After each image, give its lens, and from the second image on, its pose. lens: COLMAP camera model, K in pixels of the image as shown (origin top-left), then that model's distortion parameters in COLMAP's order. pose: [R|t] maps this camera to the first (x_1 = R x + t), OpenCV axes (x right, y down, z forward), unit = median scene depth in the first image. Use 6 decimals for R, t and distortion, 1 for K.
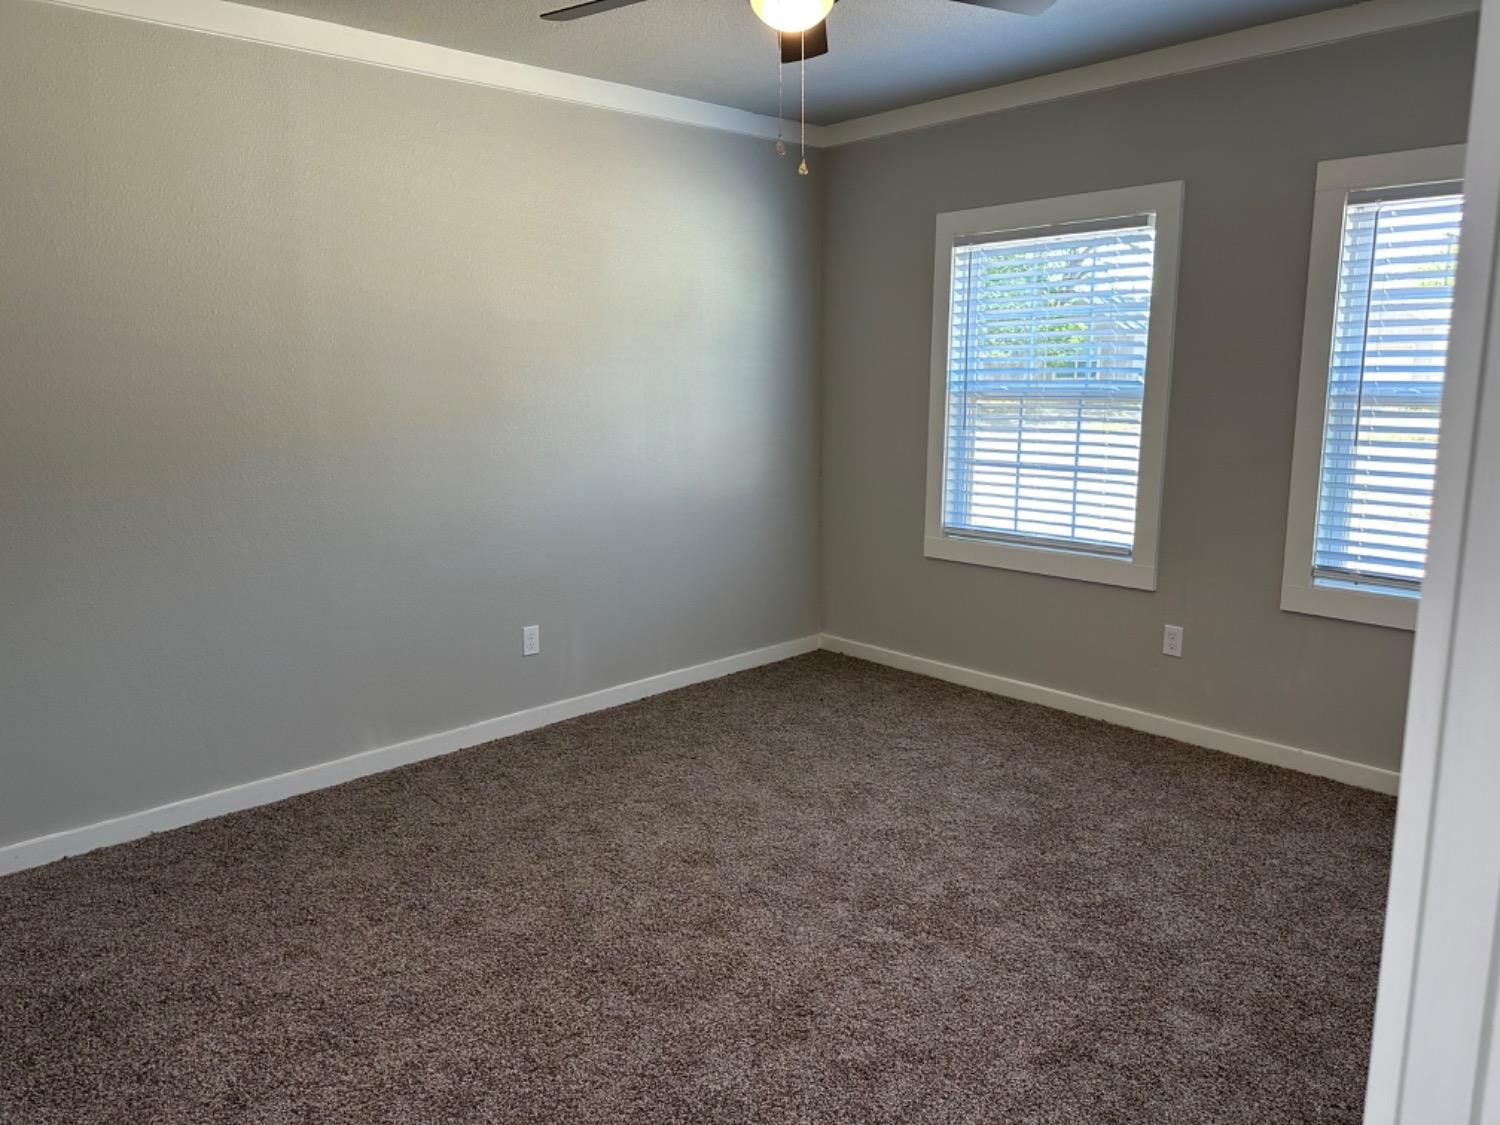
lens RADIAL K [[1064.0, 0, 741.0], [0, 1064.0, 562.1], [0, 0, 1]] dist [0.098735, -0.123968]
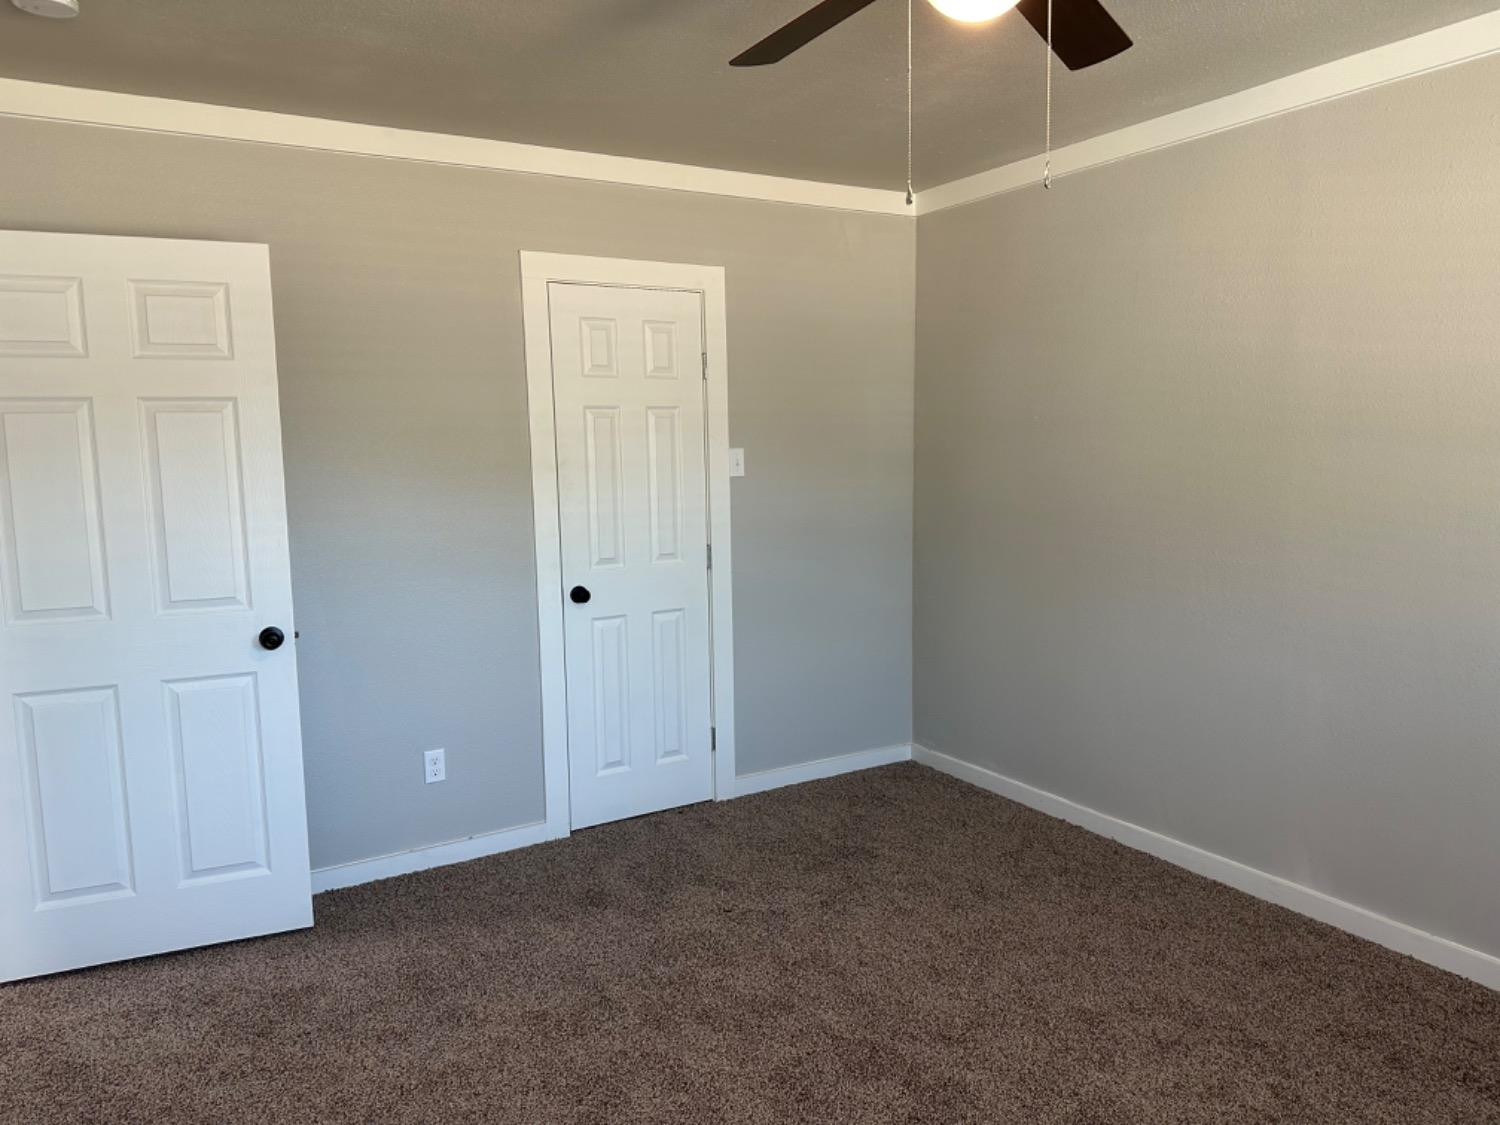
lens RADIAL K [[1064.0, 0, 741.0], [0, 1064.0, 562.1], [0, 0, 1]] dist [0.098735, -0.123968]
pose [[-0.217303, 0.123902, -0.968209, 0.626222], [-0.160332, 0.973908, 0.160616, -0.159128], [0.962846, 0.190137, -0.191767, 0.796526]]
